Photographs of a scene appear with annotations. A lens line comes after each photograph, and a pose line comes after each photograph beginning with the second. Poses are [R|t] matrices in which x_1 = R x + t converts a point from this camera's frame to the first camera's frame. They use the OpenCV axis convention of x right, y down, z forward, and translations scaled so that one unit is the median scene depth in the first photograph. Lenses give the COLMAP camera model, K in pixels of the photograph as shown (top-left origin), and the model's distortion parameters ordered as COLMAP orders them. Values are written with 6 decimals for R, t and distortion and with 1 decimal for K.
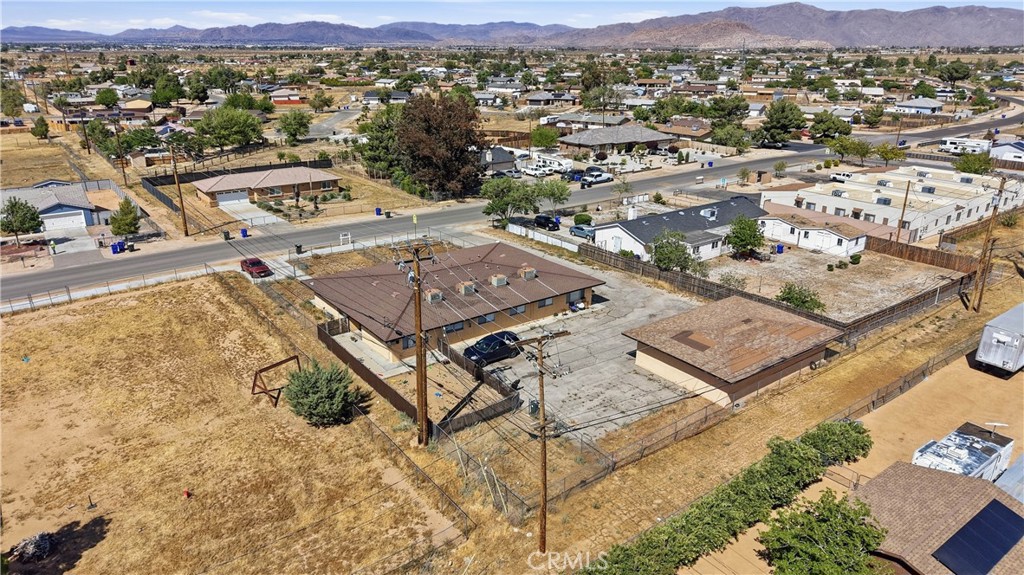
lens RADIAL K [[681.8, 0, 511.0], [0, 681.8, 285.5], [0, 0, 1]] dist [0.027738, -0.030882]
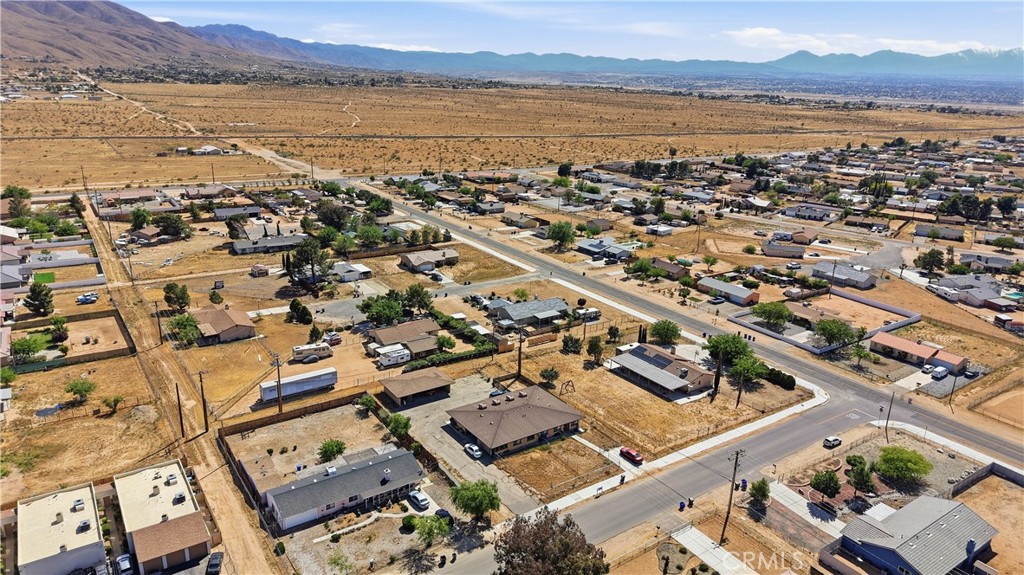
lens RADIAL K [[681.8, 0, 515.2], [0, 681.8, 283.5], [0, 0, 1]] dist [0.027738, -0.030882]
pose [[-0.998664, -0.044964, 0.025462, -0.093510], [-0.020896, 0.802085, 0.596845, -1.286735], [-0.047260, 0.595515, -0.801953, 1.963302]]
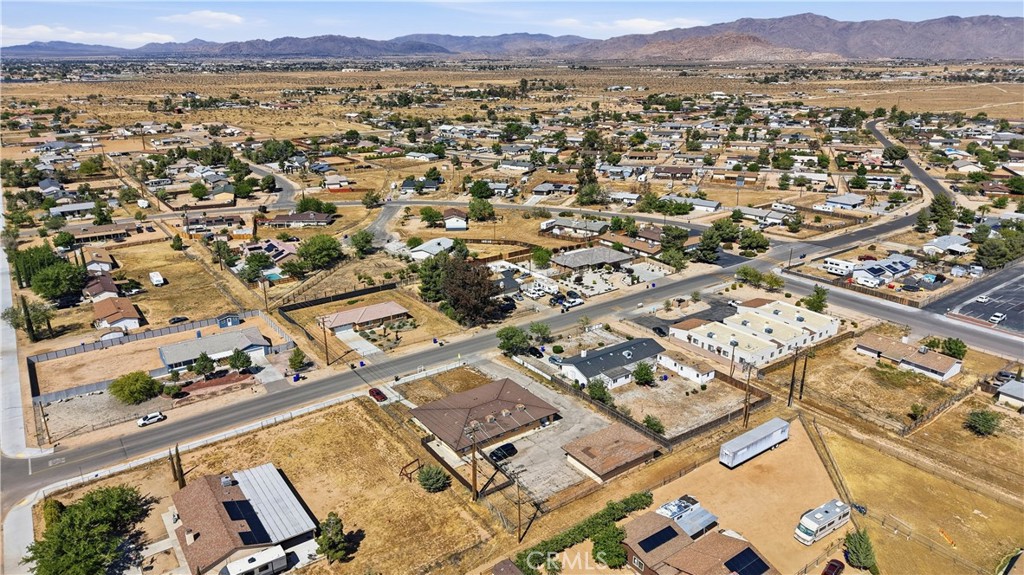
lens RADIAL K [[681.8, 0, 509.1], [0, 681.8, 287.4], [0, 0, 1]] dist [0.027738, -0.030882]
pose [[0.999723, -0.001440, -0.023476, 0.030099], [0.001239, 0.999962, -0.008584, -0.277633], [0.023488, 0.008552, 0.999688, -0.793736]]
